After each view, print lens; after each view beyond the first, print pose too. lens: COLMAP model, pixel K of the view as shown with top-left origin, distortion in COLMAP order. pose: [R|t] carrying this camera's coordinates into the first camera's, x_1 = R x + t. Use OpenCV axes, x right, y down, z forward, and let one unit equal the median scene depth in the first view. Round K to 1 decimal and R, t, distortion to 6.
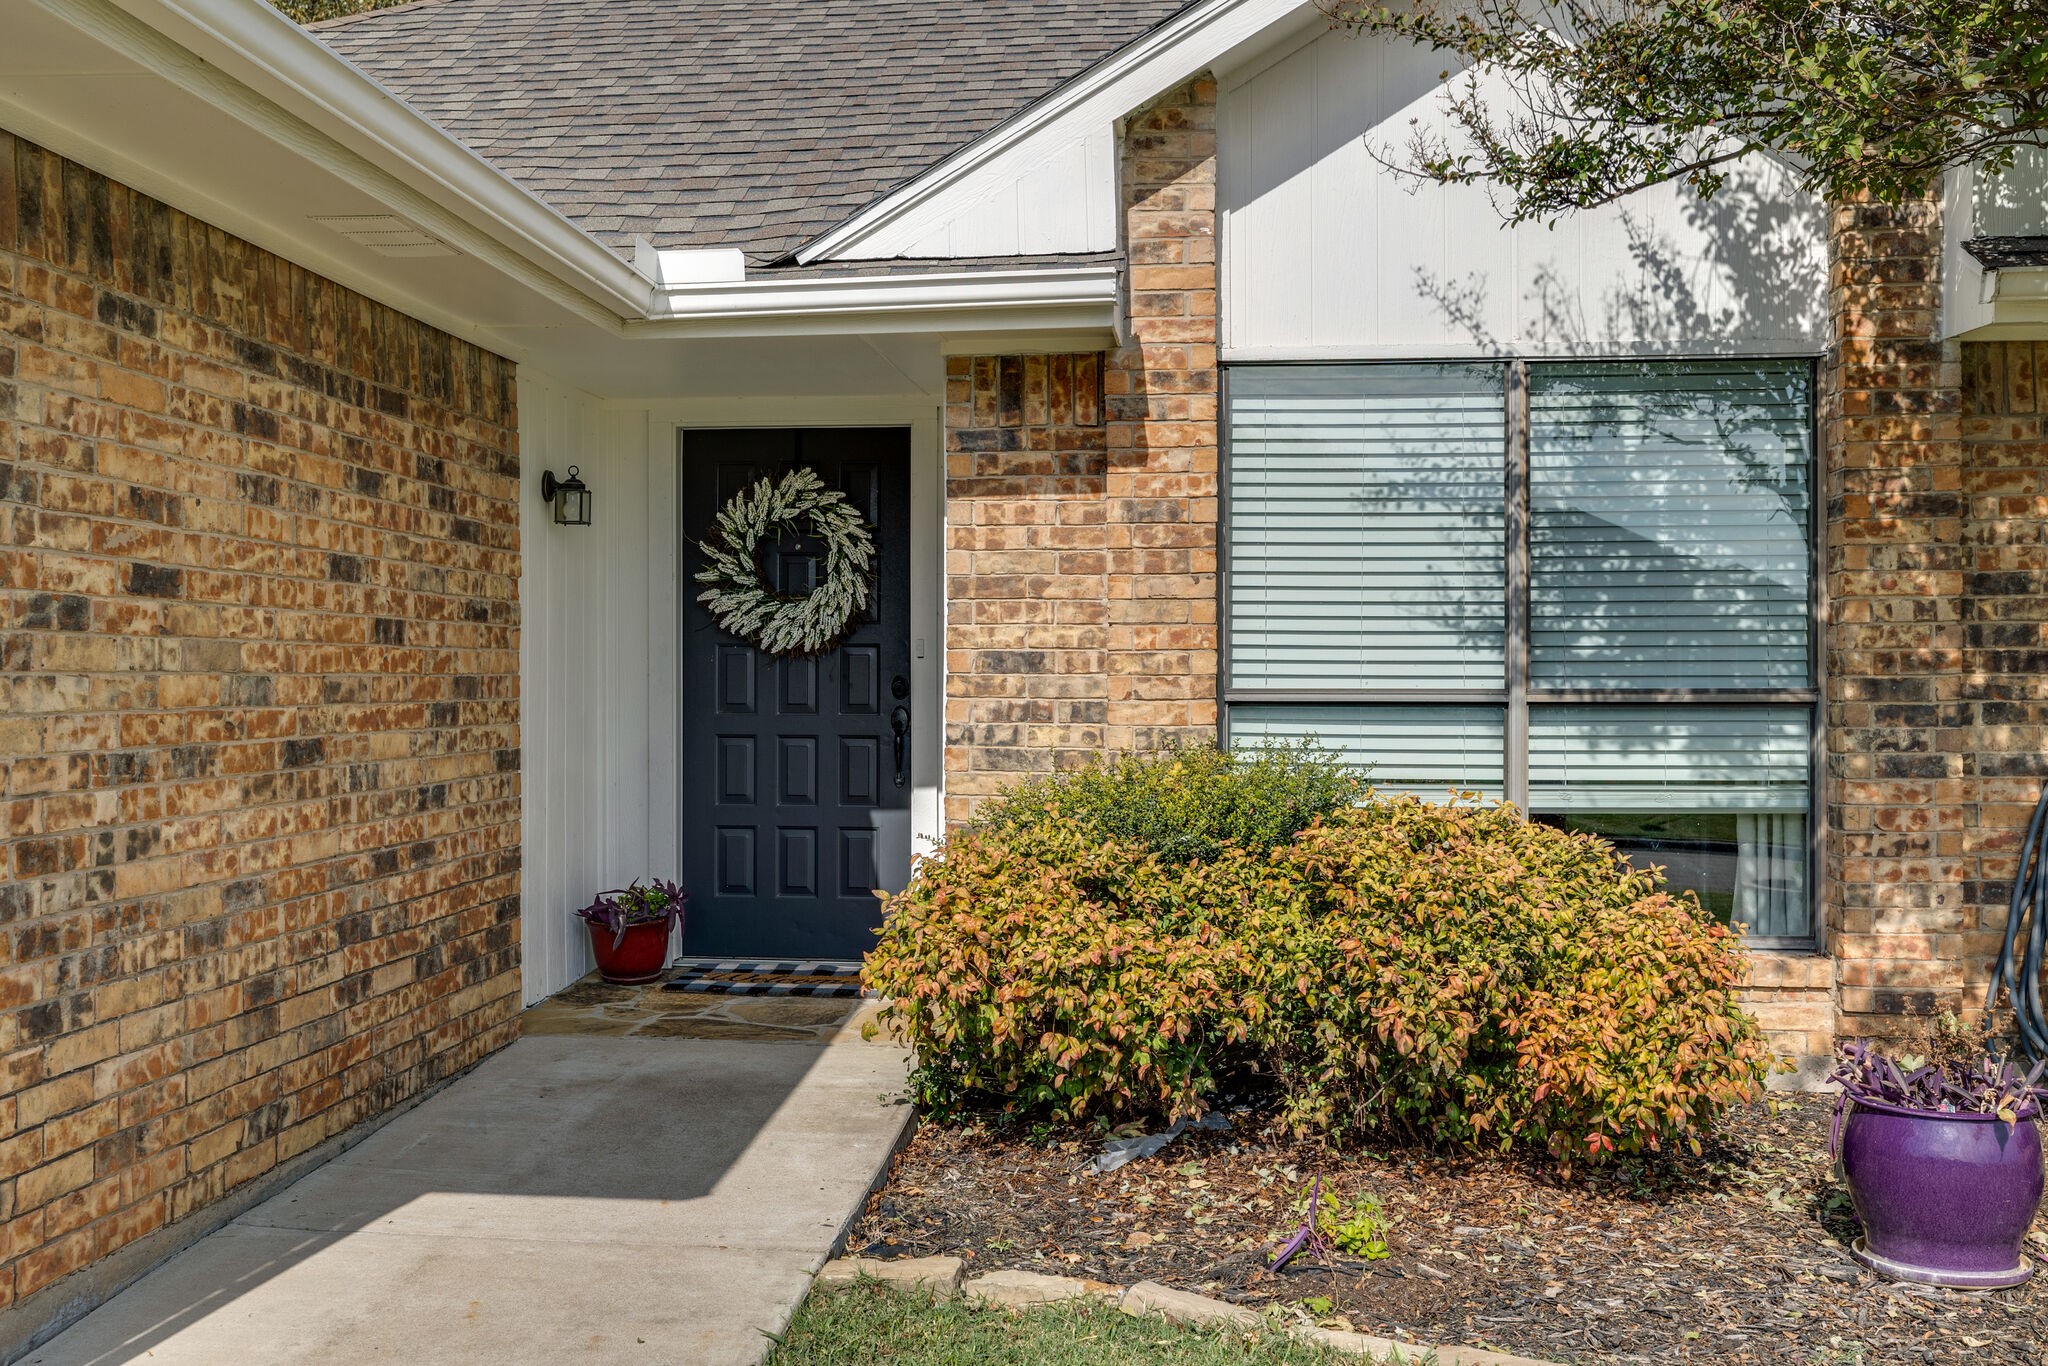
lens RADIAL K [[1989.6, 0, 1030.0], [0, 1989.6, 658.2], [0, 0, 1]] dist [-0.004068, -0.001752]
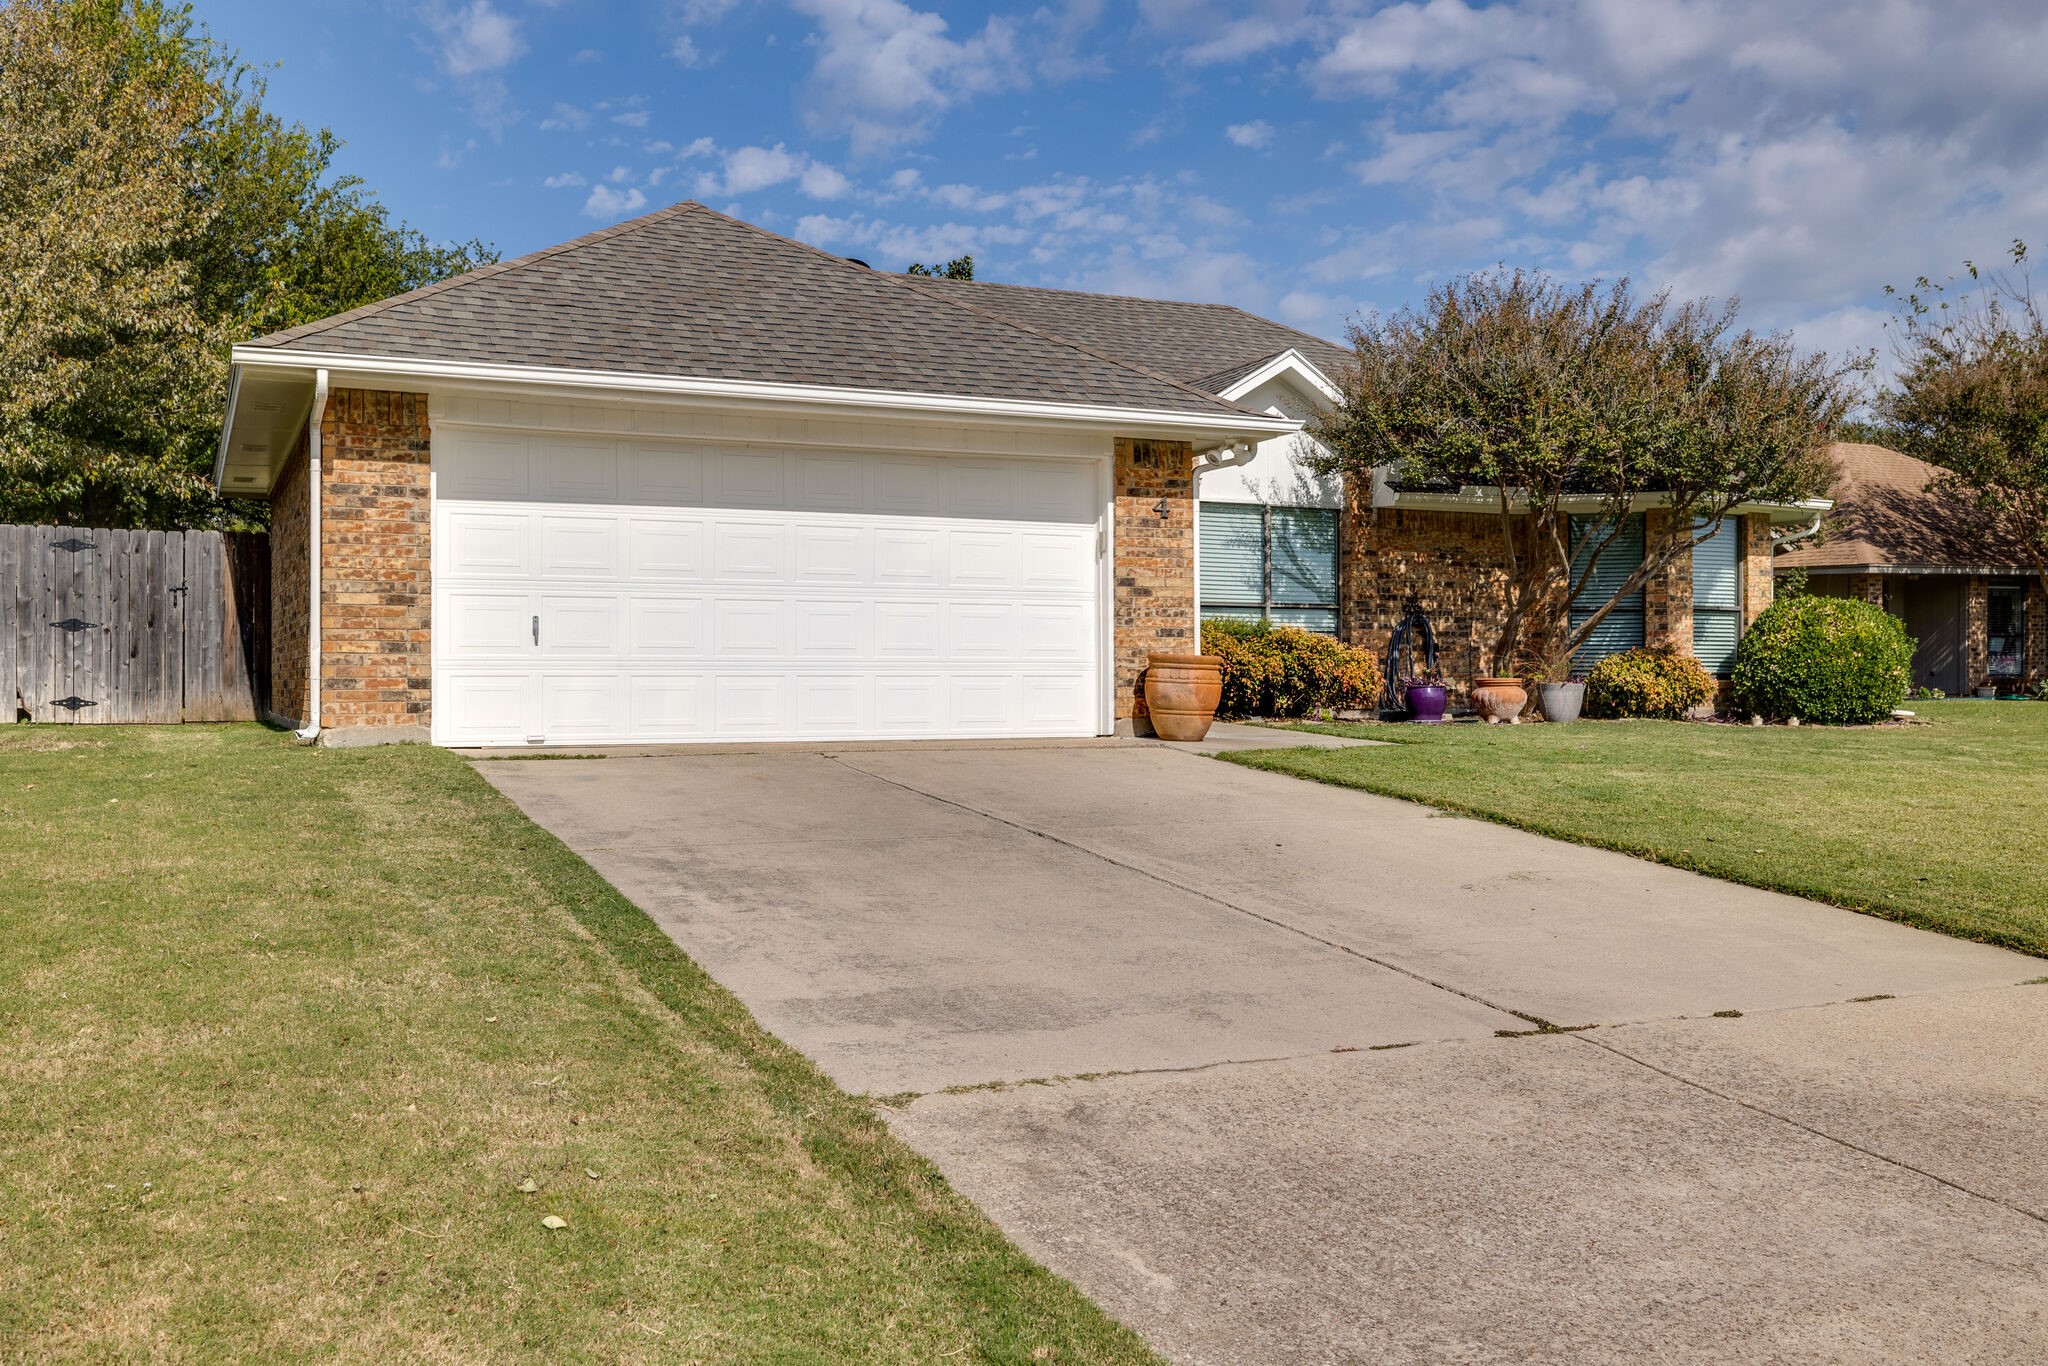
lens RADIAL K [[1829.6, 0, 1024.0], [0, 1829.6, 683.0], [0, 0, 1]] dist [-0.000241, 0.000619]
pose [[0.862605, 0.000260, 0.505878, -1.701738], [-0.003506, 0.999979, 0.005466, 0.137276], [-0.505866, -0.006488, 0.862588, -1.486594]]
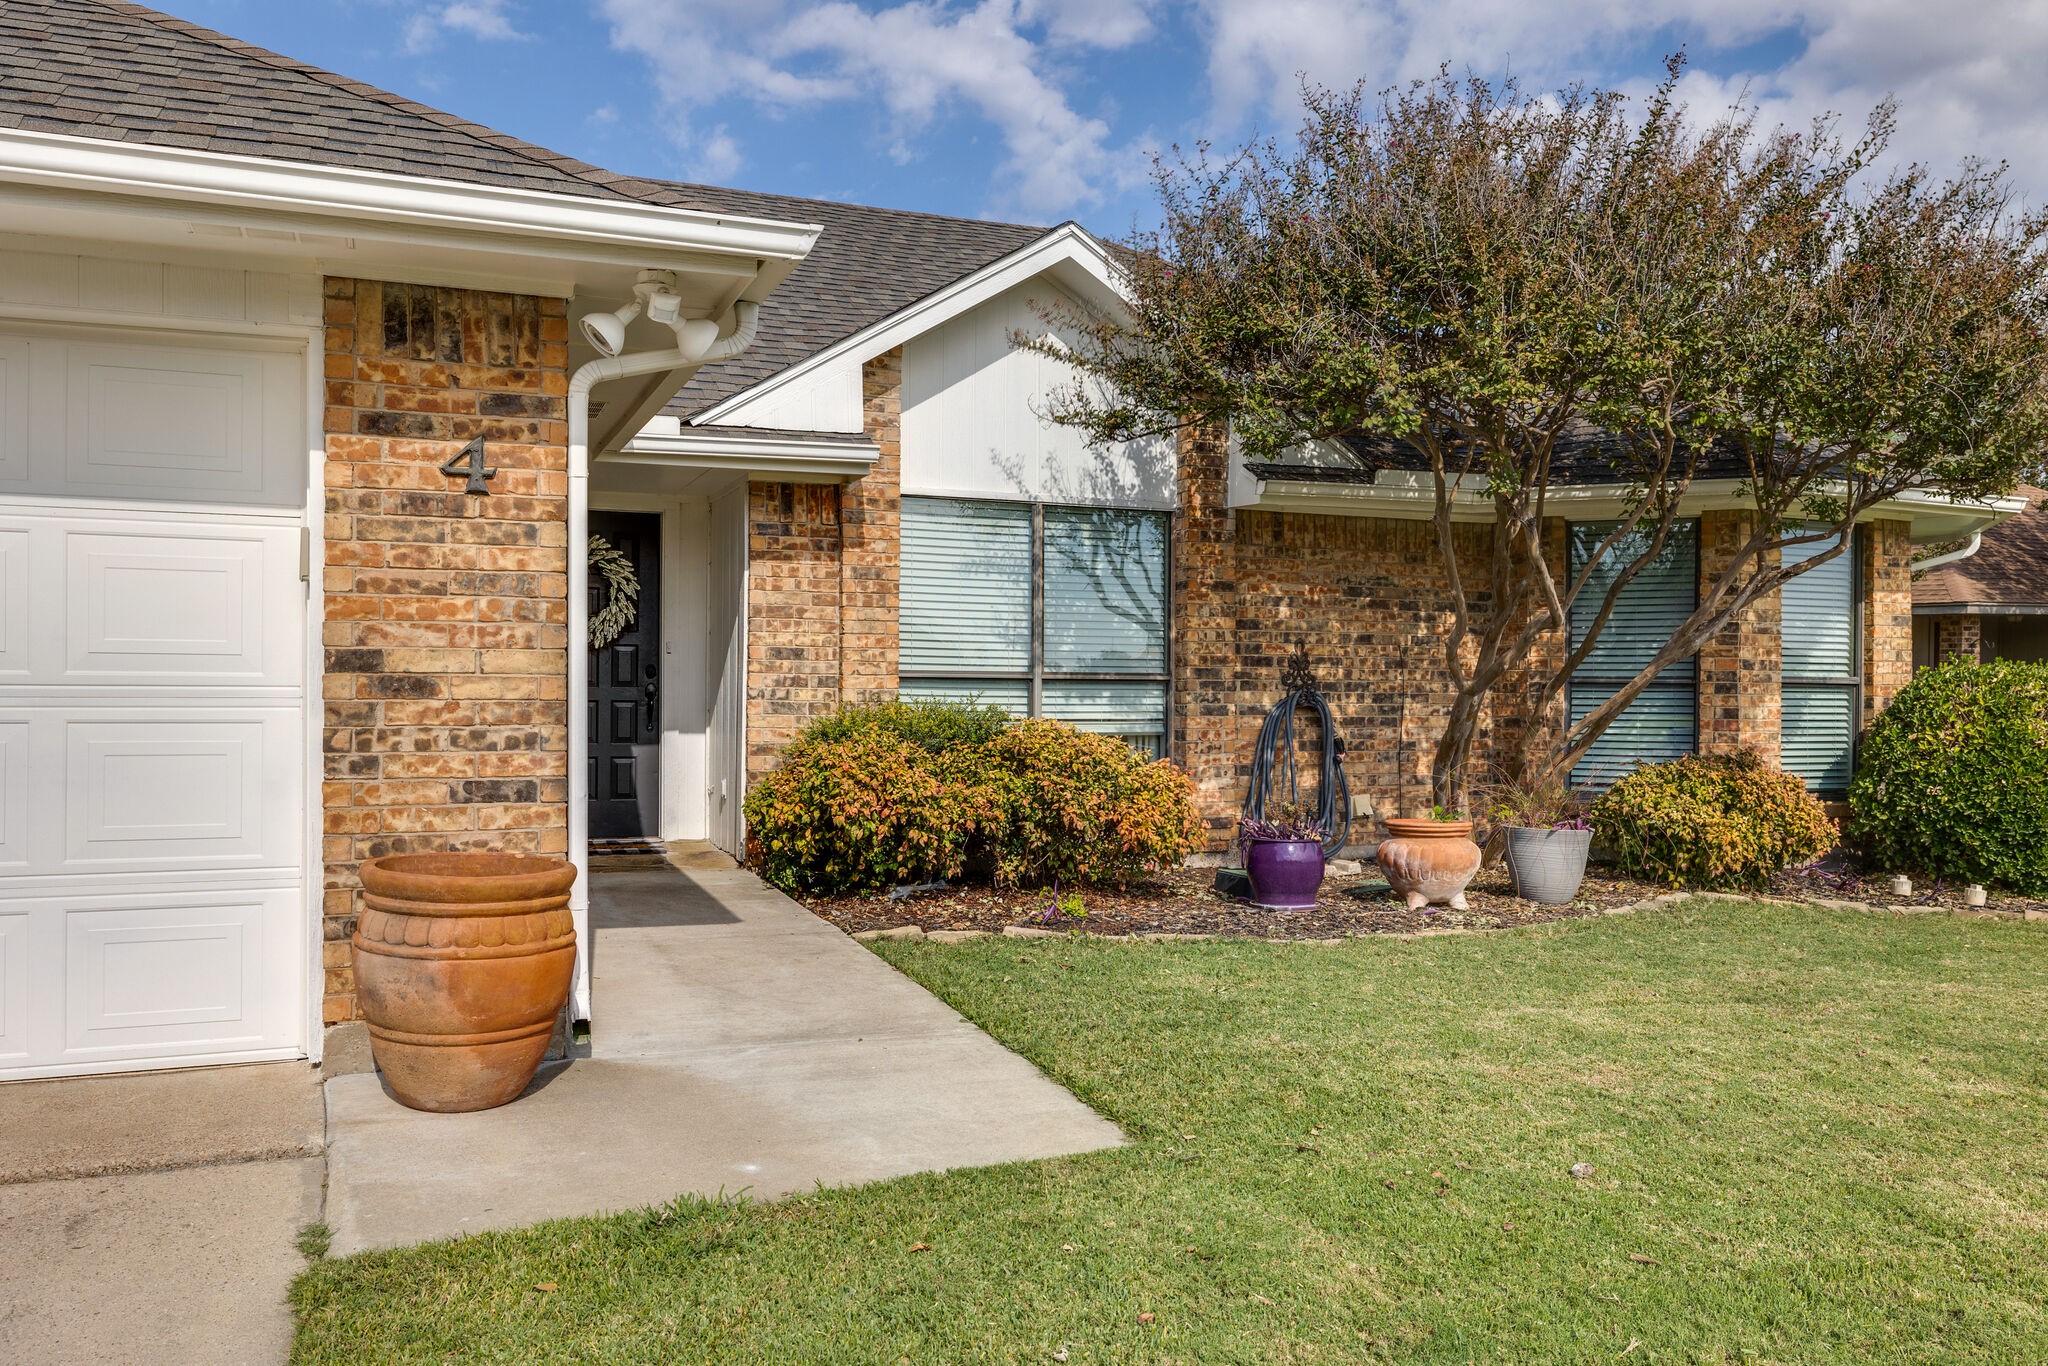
lens RADIAL K [[1572.5, 0, 1025.4], [0, 1572.5, 699.4], [0, 0, 1]] dist [-0.005166, -0.000514]
pose [[0.887607, 0.004882, 0.460576, -0.482325], [-0.009208, 0.999932, 0.007146, 0.031987], [-0.460510, -0.010584, 0.887591, -0.370172]]
